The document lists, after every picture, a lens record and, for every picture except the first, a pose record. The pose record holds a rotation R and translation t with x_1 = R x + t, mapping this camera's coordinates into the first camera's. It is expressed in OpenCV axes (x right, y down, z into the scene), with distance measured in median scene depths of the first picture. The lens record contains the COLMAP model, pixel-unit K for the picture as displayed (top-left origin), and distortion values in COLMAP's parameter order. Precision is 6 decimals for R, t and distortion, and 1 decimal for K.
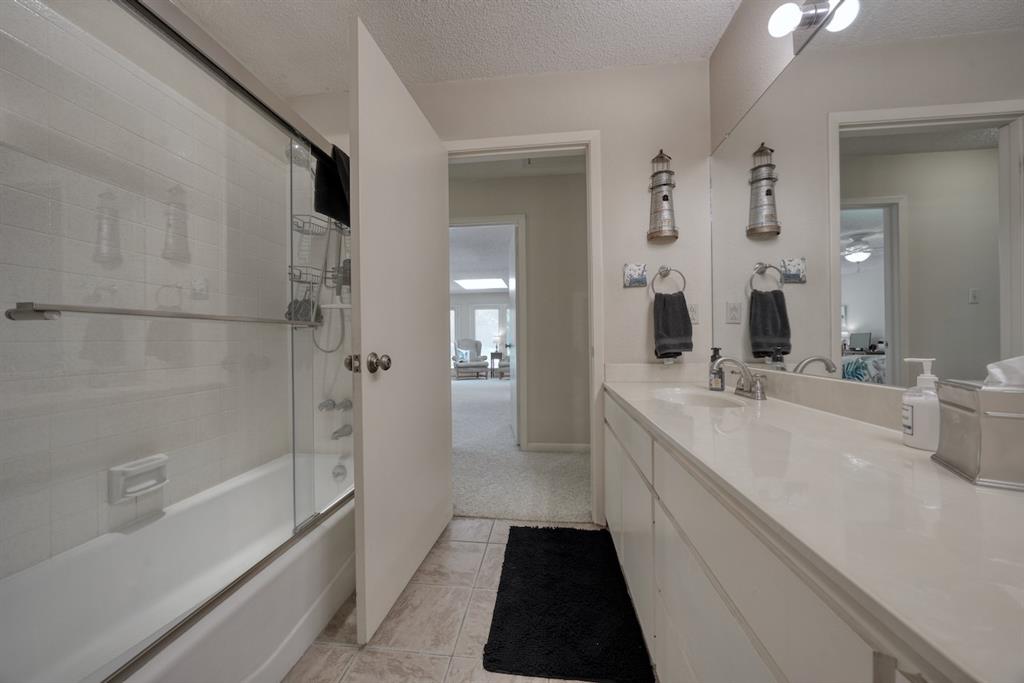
lens RADIAL K [[345.3, 0, 511.3], [0, 345.3, 339.2], [0, 0, 1]] dist [-0.005498, 0.000927]
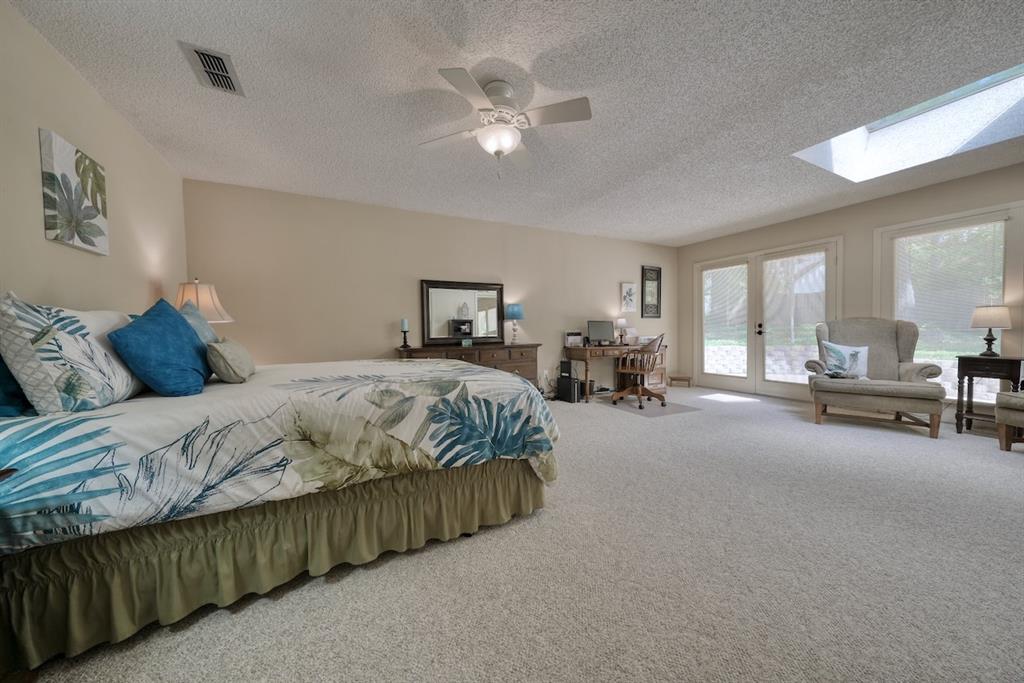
lens RADIAL K [[345.3, 0, 517.8], [0, 345.3, 344.0], [0, 0, 1]] dist [-0.005498, 0.000927]
pose [[0.552278, 0.027713, -0.833199, -0.019757], [0.014106, 0.998994, 0.042577, 0.007436], [0.833541, -0.035267, 0.551331, 0.473546]]
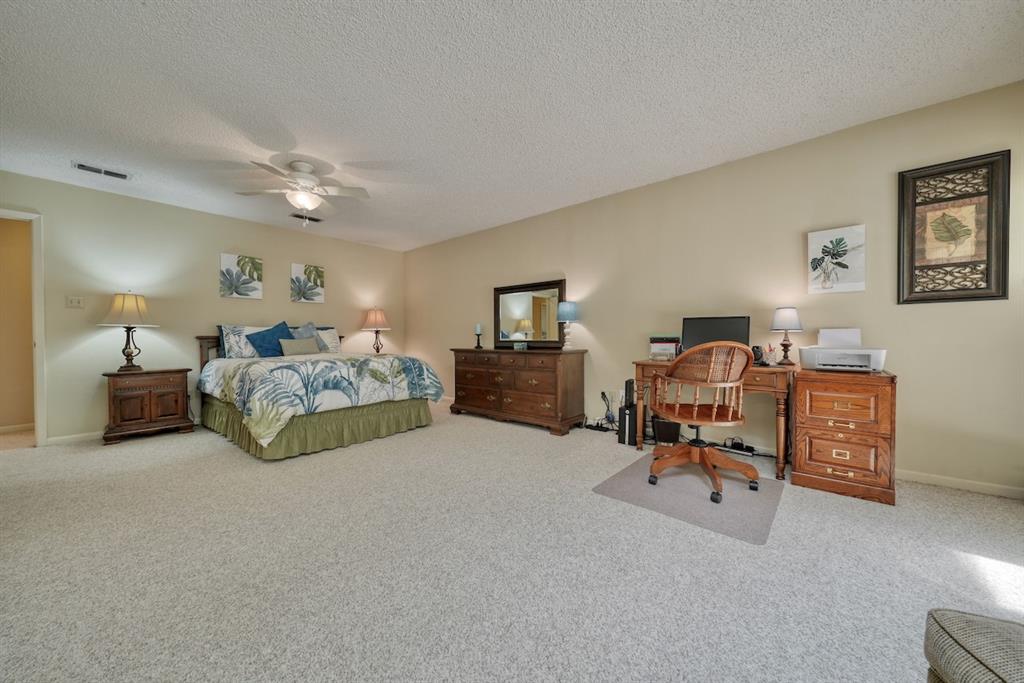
lens RADIAL K [[365.6, 0, 508.0], [0, 365.6, 344.0], [0, 0, 1]] dist [-0.001466, 0.000034]
pose [[-0.571425, 0.021762, -0.820366, -0.046974], [0.007963, 0.999748, 0.020973, 0.011935], [0.820616, 0.005452, -0.571455, 1.033323]]
